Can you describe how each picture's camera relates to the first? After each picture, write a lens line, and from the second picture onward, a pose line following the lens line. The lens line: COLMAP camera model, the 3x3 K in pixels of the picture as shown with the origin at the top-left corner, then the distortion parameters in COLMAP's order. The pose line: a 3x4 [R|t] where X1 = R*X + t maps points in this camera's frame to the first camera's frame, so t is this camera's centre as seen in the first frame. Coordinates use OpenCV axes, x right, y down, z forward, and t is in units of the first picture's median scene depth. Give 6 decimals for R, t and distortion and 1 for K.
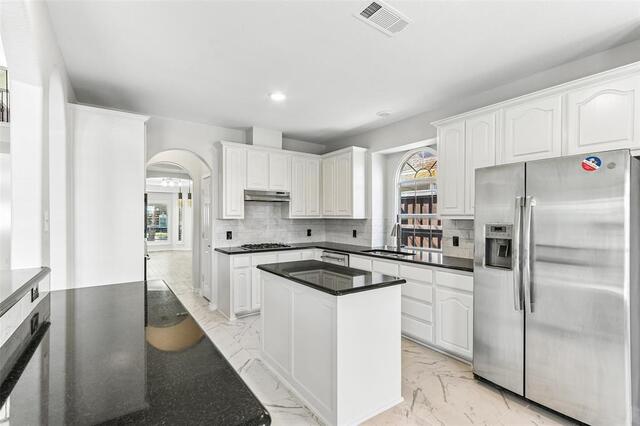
lens RADIAL K [[296.9, 0, 320.6], [0, 296.9, 216.0], [0, 0, 1]] dist [0.001759, 0.000946]
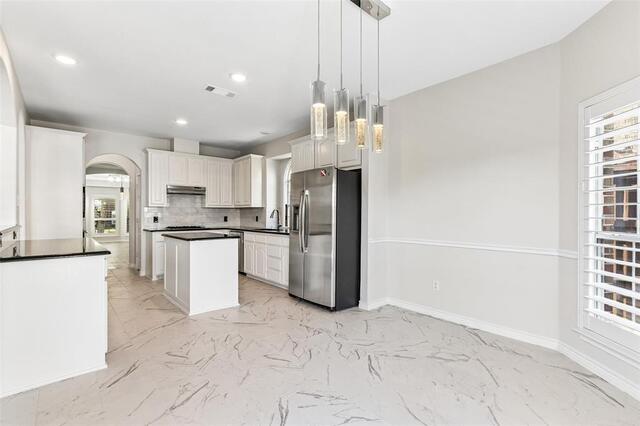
lens RADIAL K [[296.9, 0, 321.6], [0, 296.9, 213.3], [0, 0, 1]] dist [0.001759, 0.000946]
pose [[0.993943, 0.000350, 0.109893, 0.273707], [-0.000230, 0.999999, -0.001107, 0.038707], [-0.109893, 0.001075, 0.993943, -0.383157]]
